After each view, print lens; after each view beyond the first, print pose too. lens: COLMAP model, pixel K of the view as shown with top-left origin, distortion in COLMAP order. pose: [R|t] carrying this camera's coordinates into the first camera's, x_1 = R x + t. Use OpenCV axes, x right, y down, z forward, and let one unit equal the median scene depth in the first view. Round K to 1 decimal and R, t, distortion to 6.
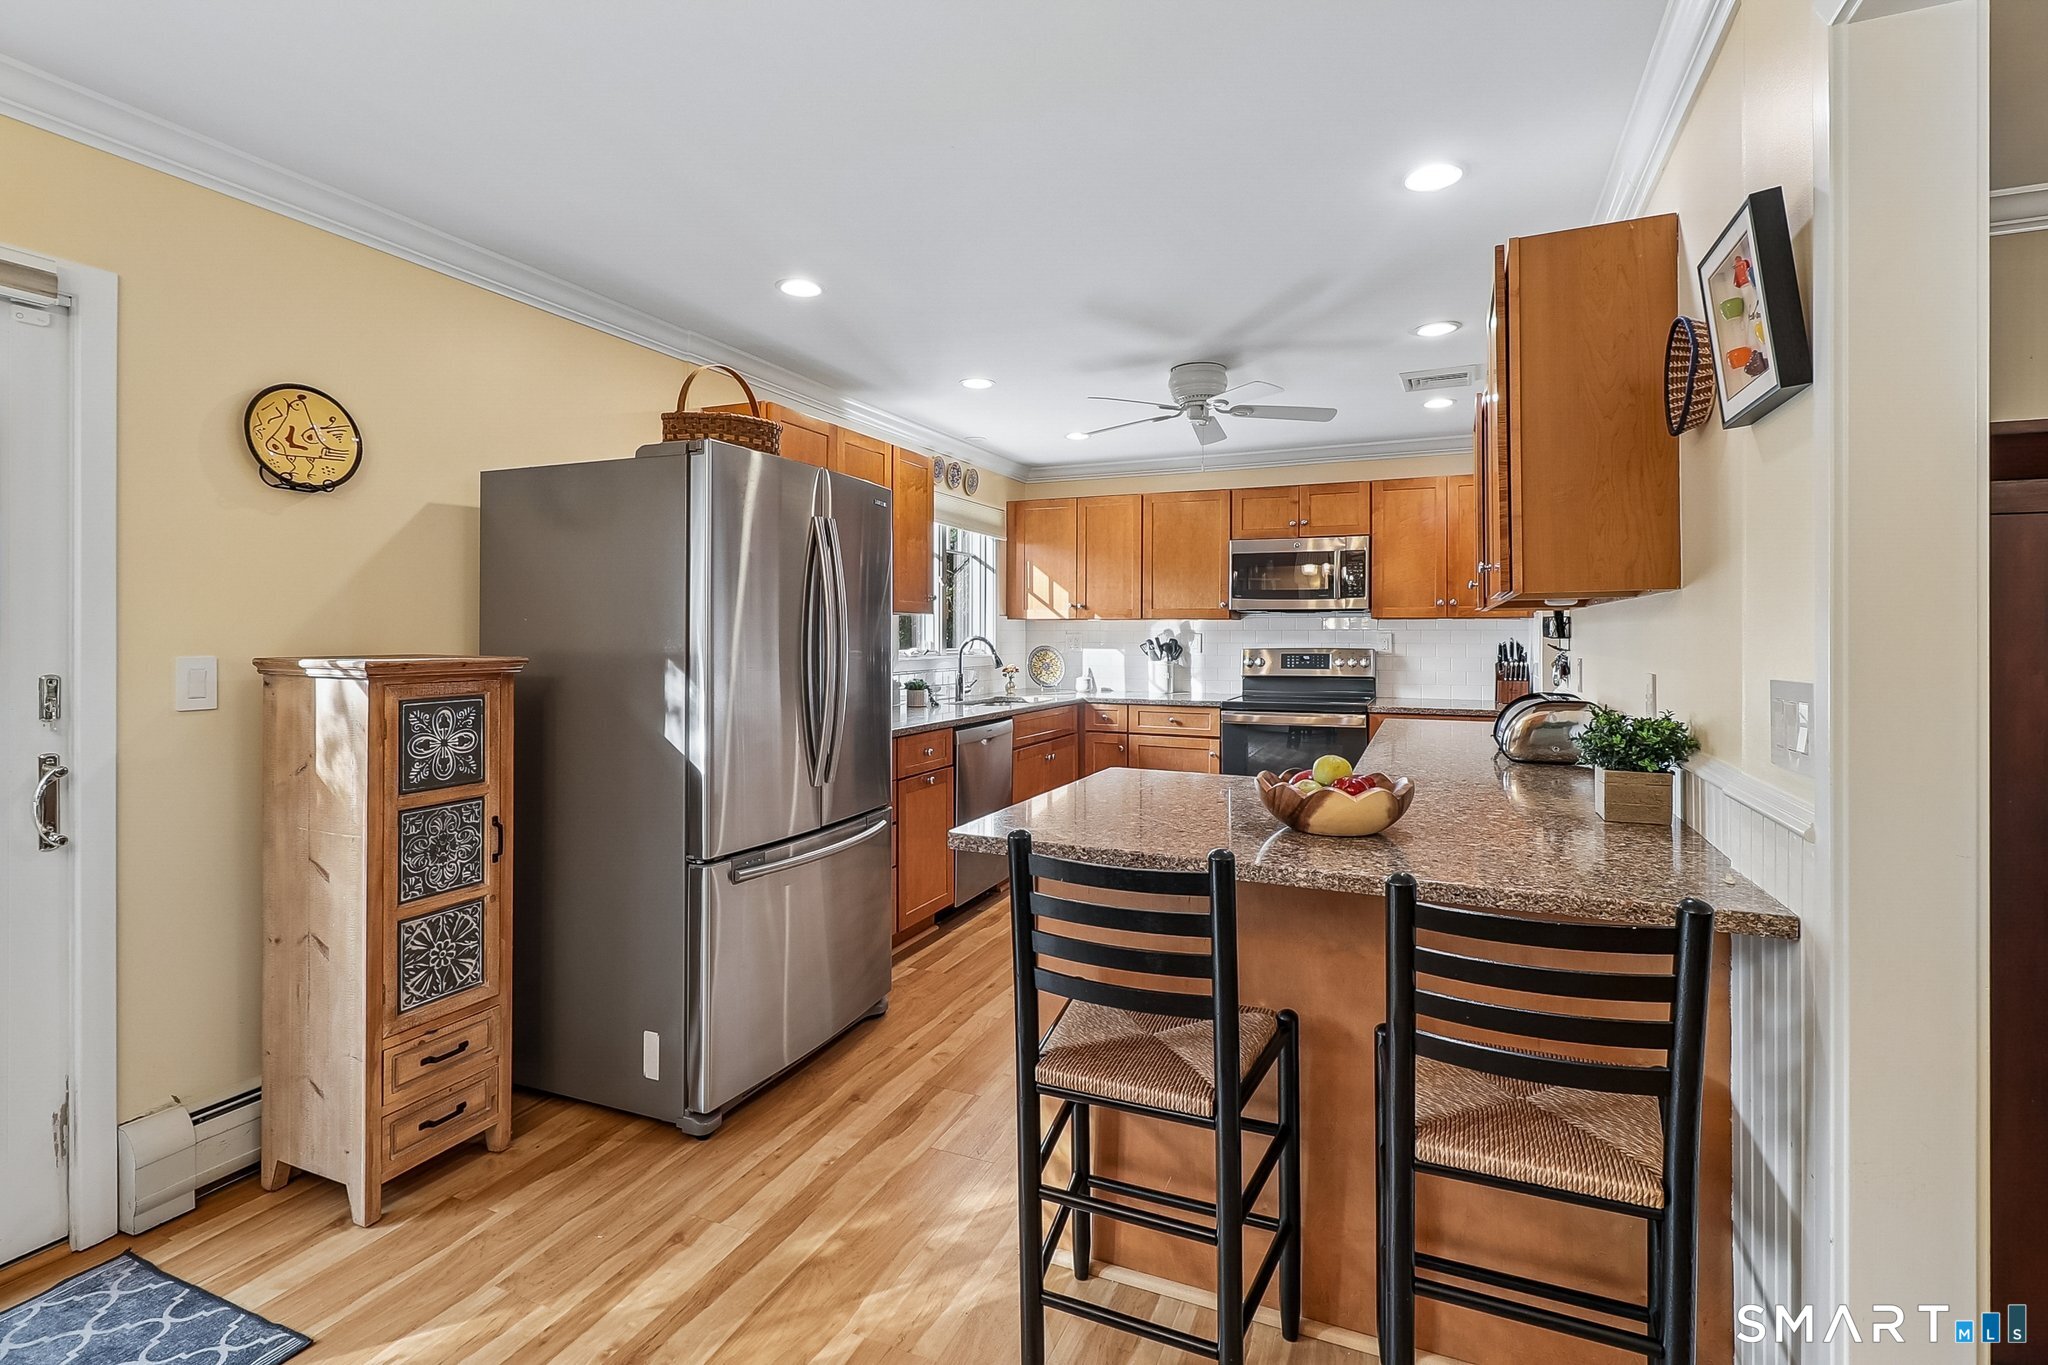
lens RADIAL K [[946.4, 0, 1027.2], [0, 946.4, 651.3], [0, 0, 1]] dist [0.003510, 0.000406]
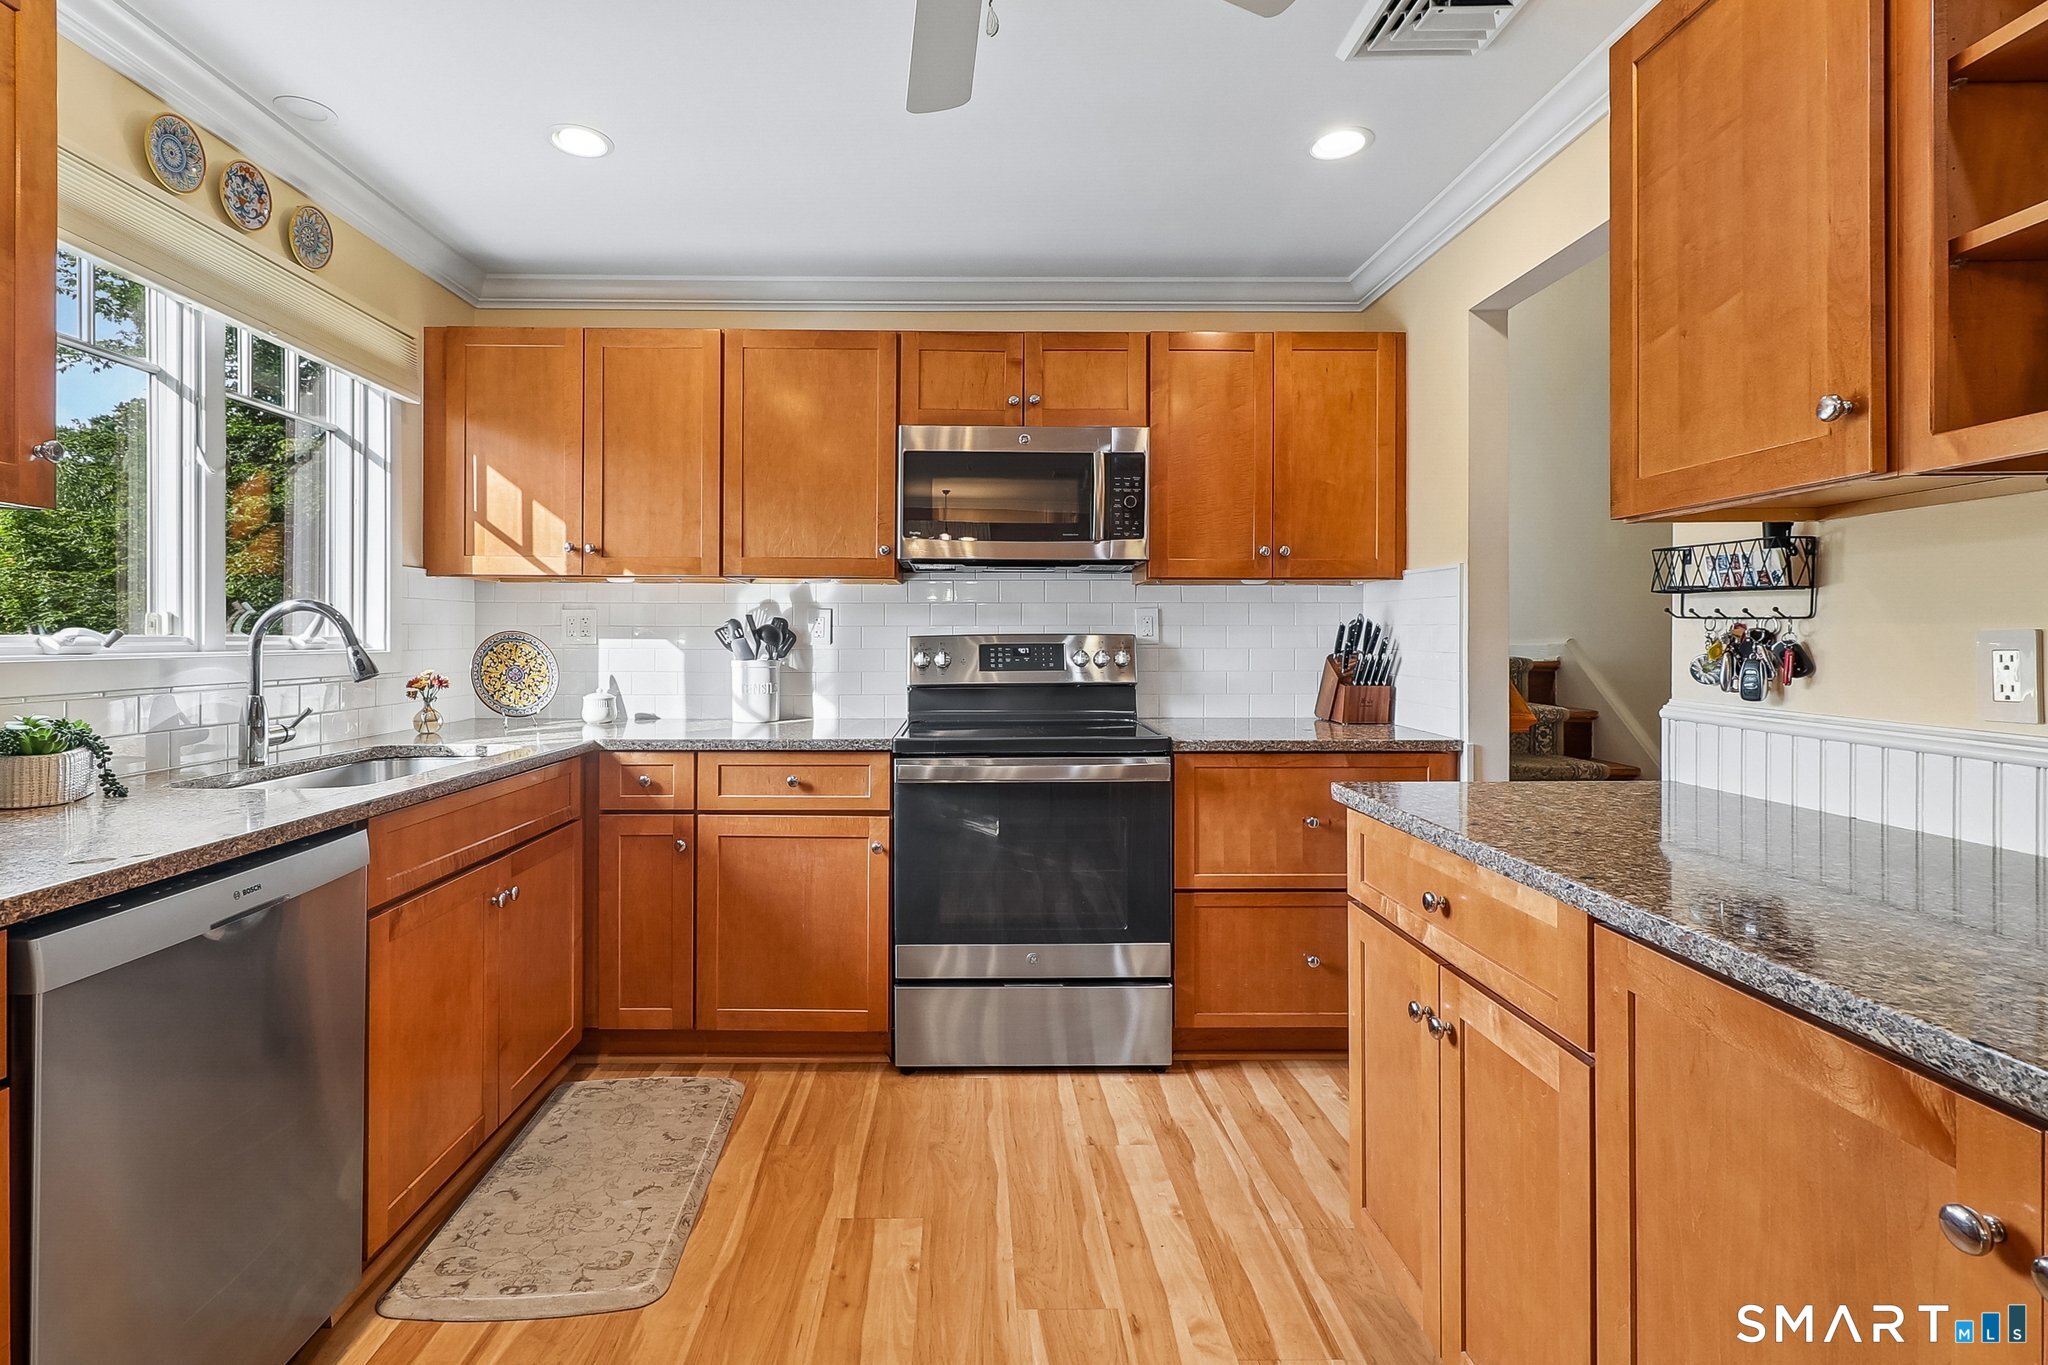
lens RADIAL K [[974.9, 0, 973.8], [0, 974.9, 633.5], [0, 0, 1]] dist [-0.001448, 0.000225]
pose [[0.915015, 0.000387, 0.403420, 0.034669], [0.008021, 0.999784, -0.019153, 0.006843], [-0.403341, 0.020761, 0.914814, 0.467788]]
